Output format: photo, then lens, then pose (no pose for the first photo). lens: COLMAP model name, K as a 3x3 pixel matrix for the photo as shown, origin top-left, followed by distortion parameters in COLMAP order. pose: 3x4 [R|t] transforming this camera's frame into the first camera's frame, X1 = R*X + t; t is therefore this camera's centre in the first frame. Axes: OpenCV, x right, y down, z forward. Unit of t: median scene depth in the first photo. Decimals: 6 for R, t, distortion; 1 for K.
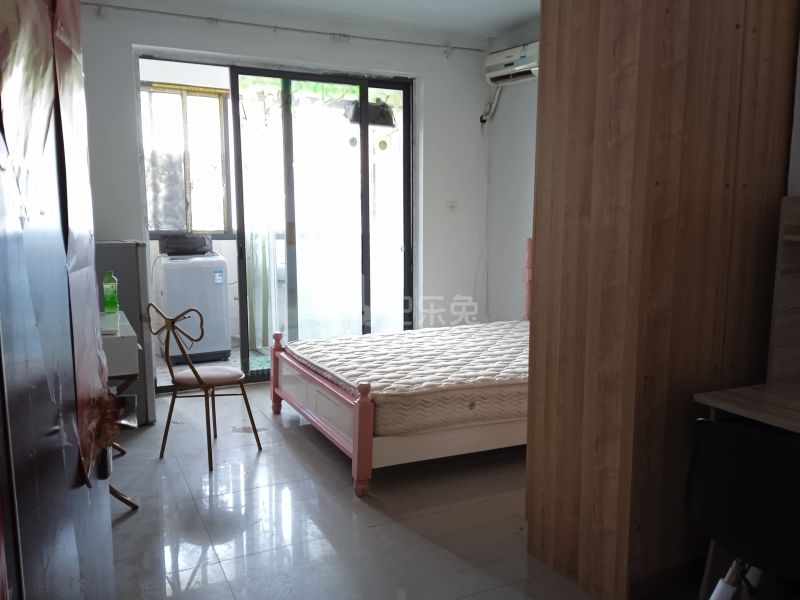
lens RADIAL K [[669.9, 0, 403.7], [0, 669.9, 308.8], [0, 0, 1]] dist [0.095730, -0.147941]
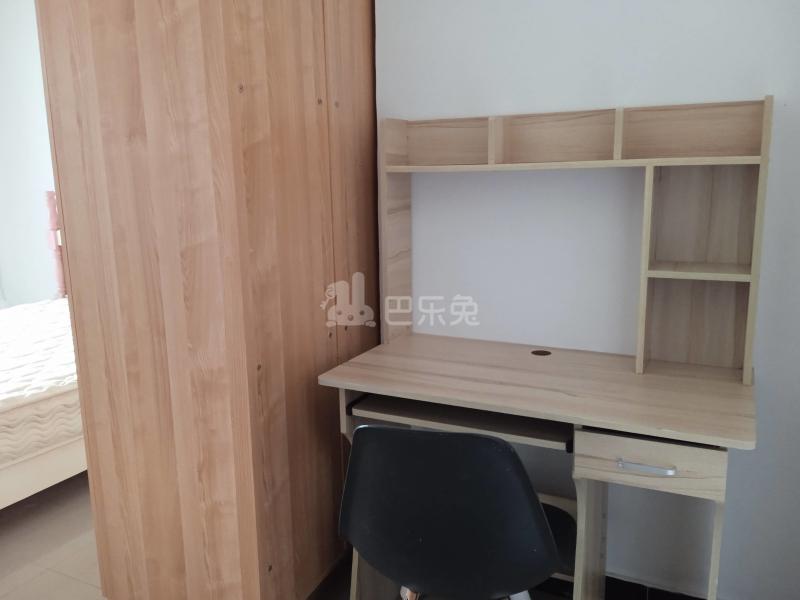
lens RADIAL K [[669.9, 0, 400.3], [0, 669.9, 303.0], [0, 0, 1]] dist [0.095730, -0.147941]
pose [[0.792888, -0.136081, 0.593979, 0.042659], [0.103323, 0.990655, 0.089036, -0.009643], [-0.600544, -0.009224, 0.799539, 0.231953]]
